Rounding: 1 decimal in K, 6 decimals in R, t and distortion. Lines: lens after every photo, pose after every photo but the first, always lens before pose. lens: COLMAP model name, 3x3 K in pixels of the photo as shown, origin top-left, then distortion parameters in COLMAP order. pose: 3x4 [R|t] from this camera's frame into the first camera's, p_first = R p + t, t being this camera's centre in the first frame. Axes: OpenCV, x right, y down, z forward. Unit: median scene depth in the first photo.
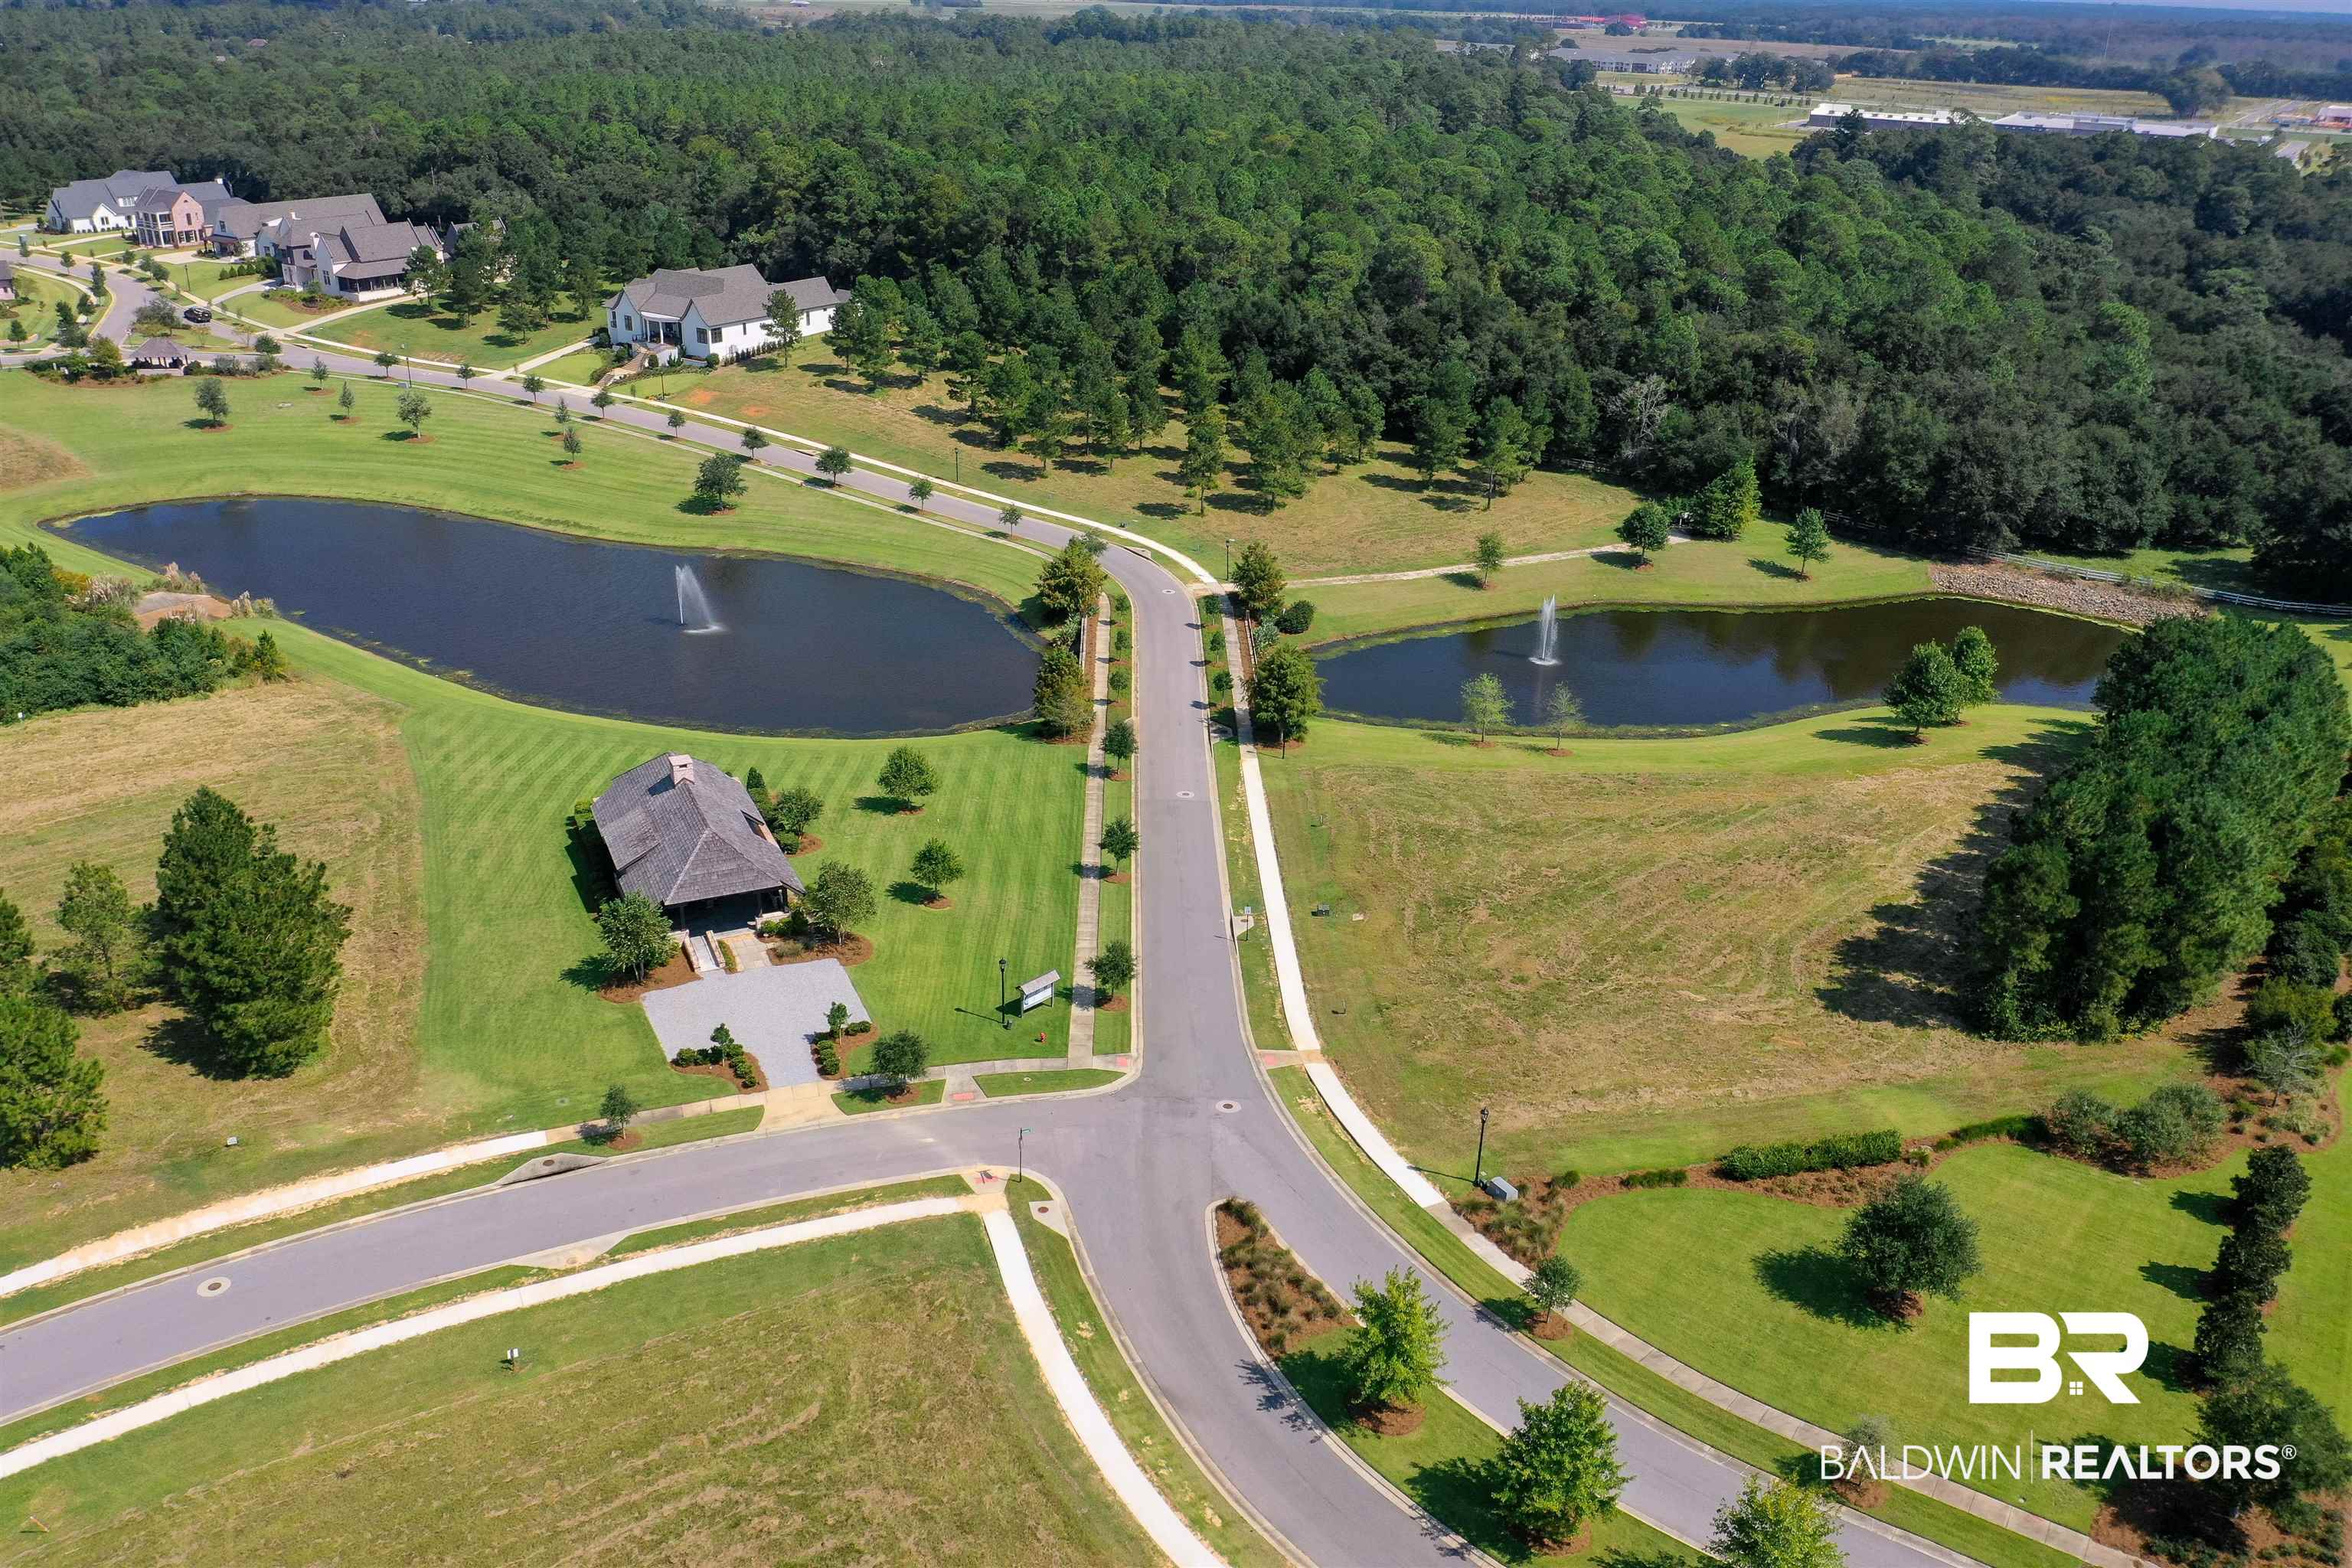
lens RADIAL K [[1809.3, 0, 1176.0], [0, 1809.3, 784.0], [0, 0, 1]] dist [-0.010222, -0.002788]
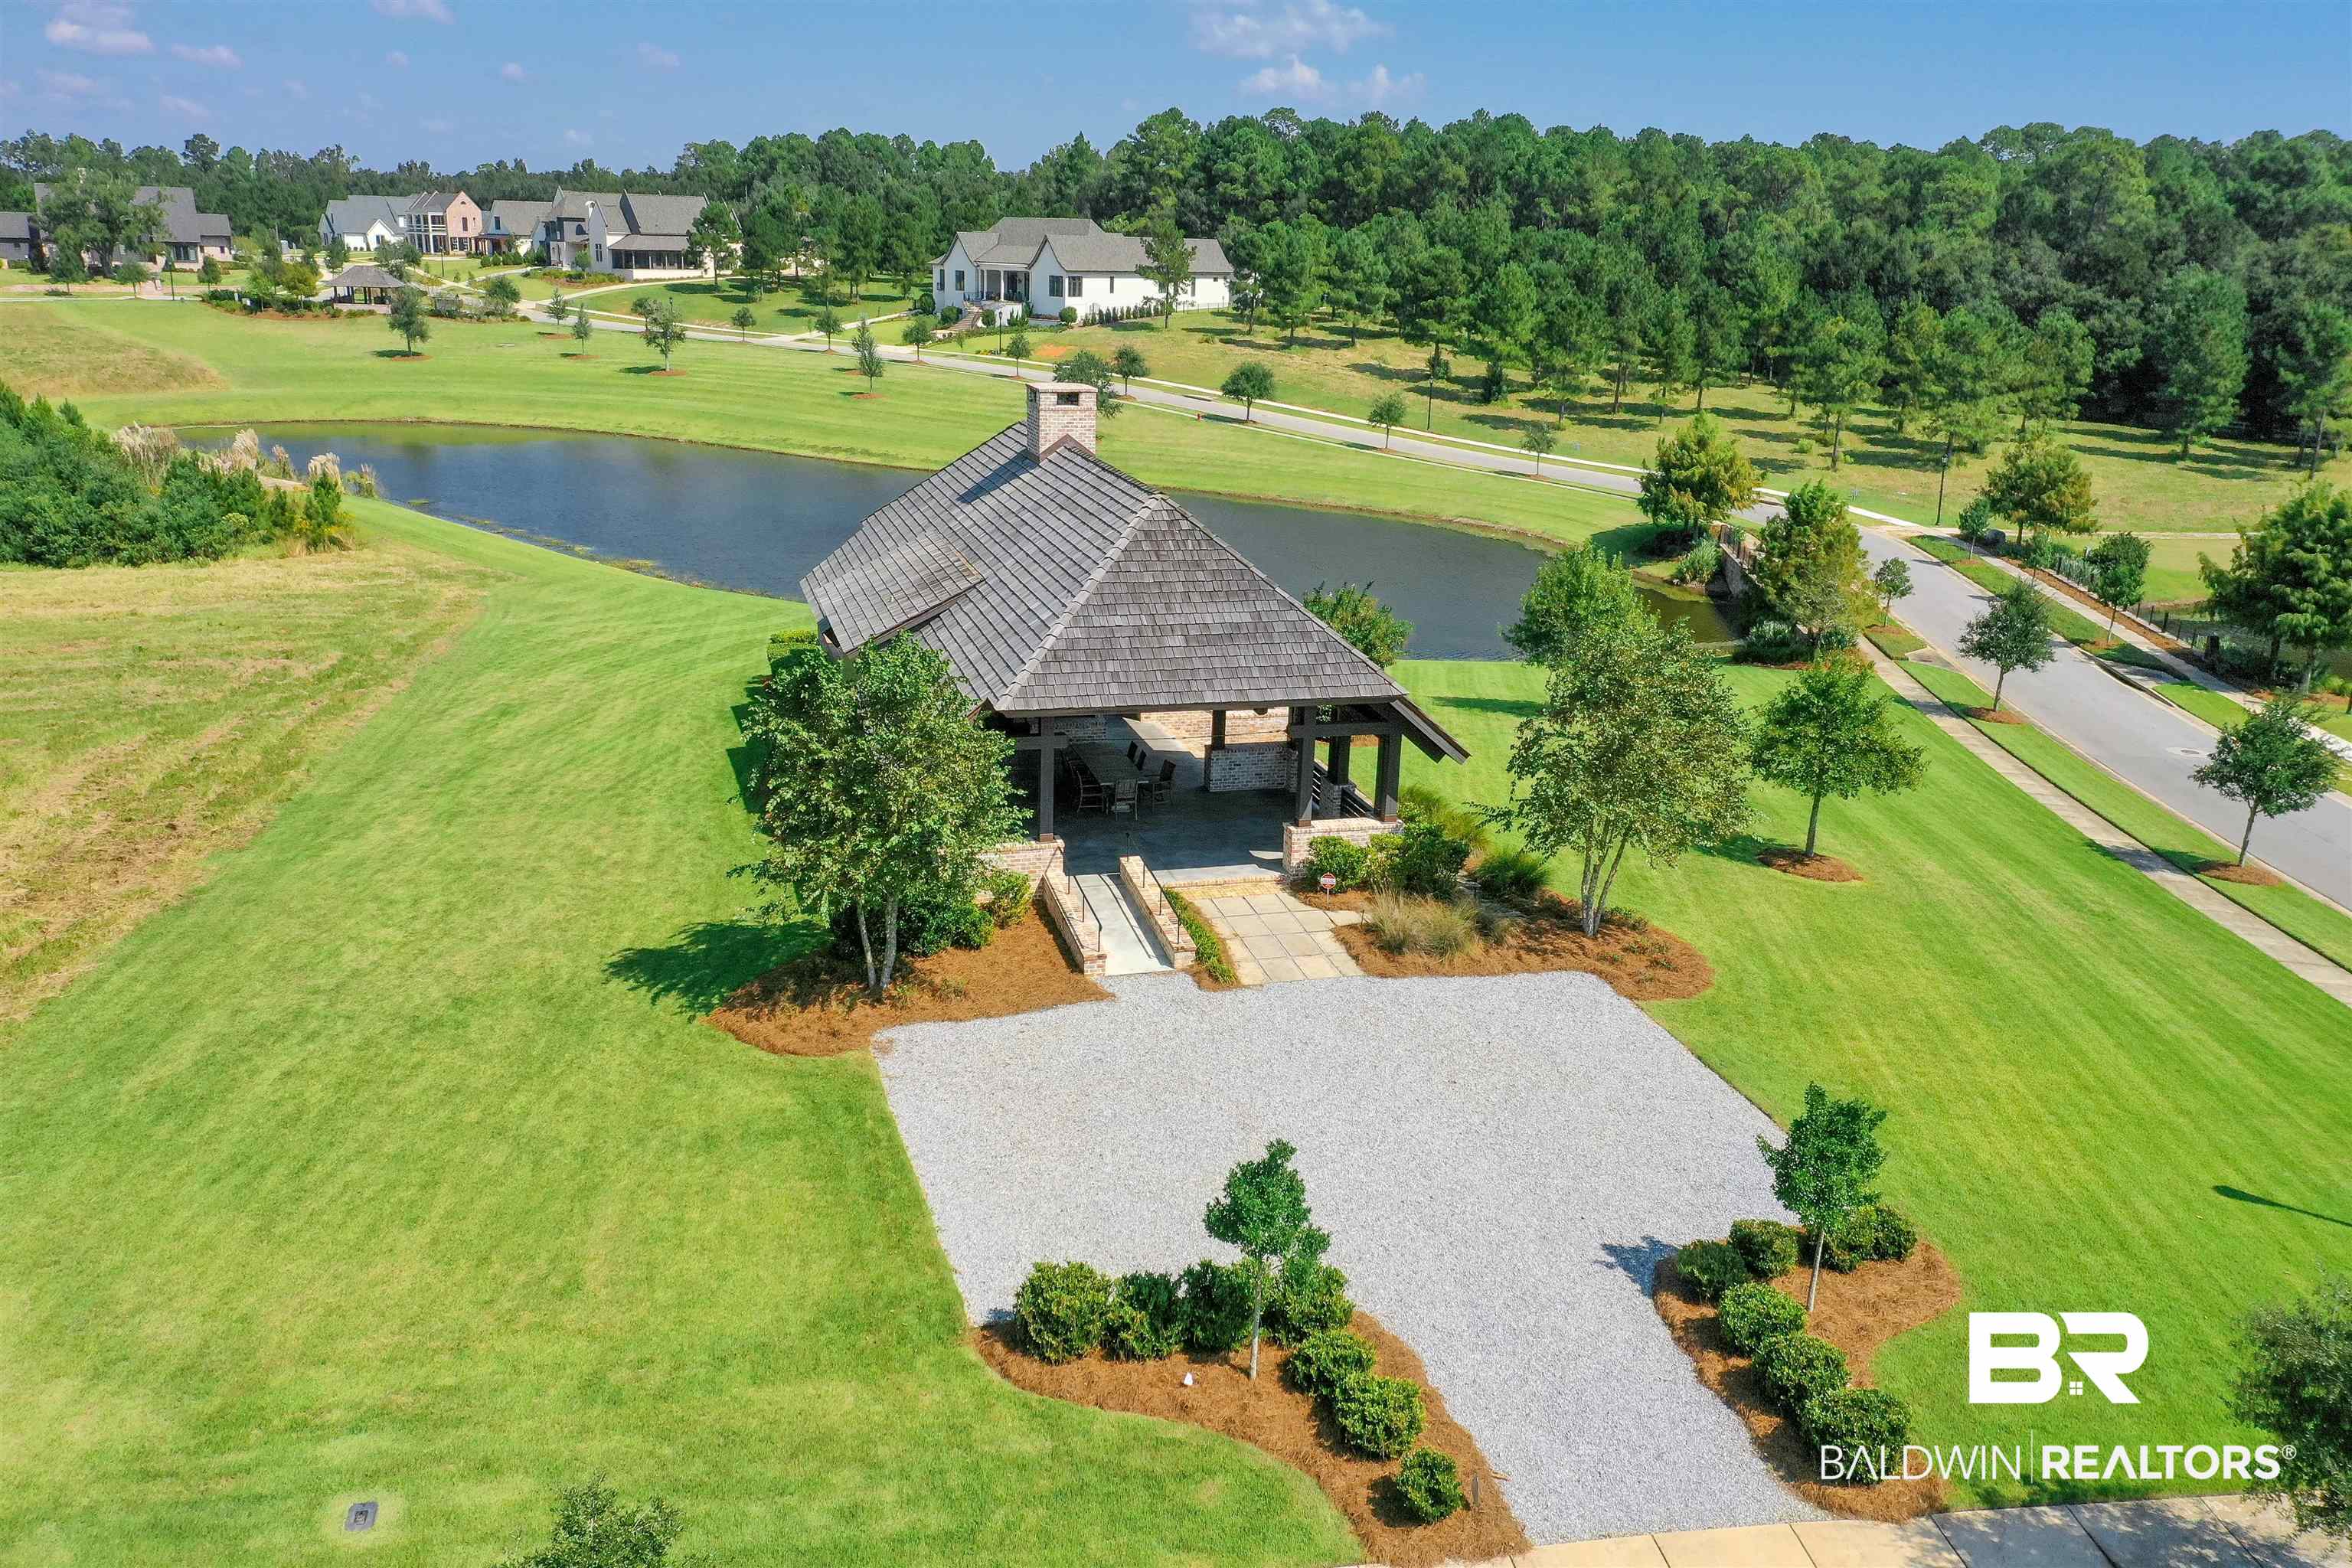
lens RADIAL K [[1809.3, 0, 1176.0], [0, 1809.3, 784.0], [0, 0, 1]] dist [-0.010222, -0.002788]
pose [[0.986911, 0.046914, -0.154290, -0.093513], [-0.067707, 0.988880, -0.132409, 0.048381], [0.146362, 0.141123, 0.979113, 0.323309]]
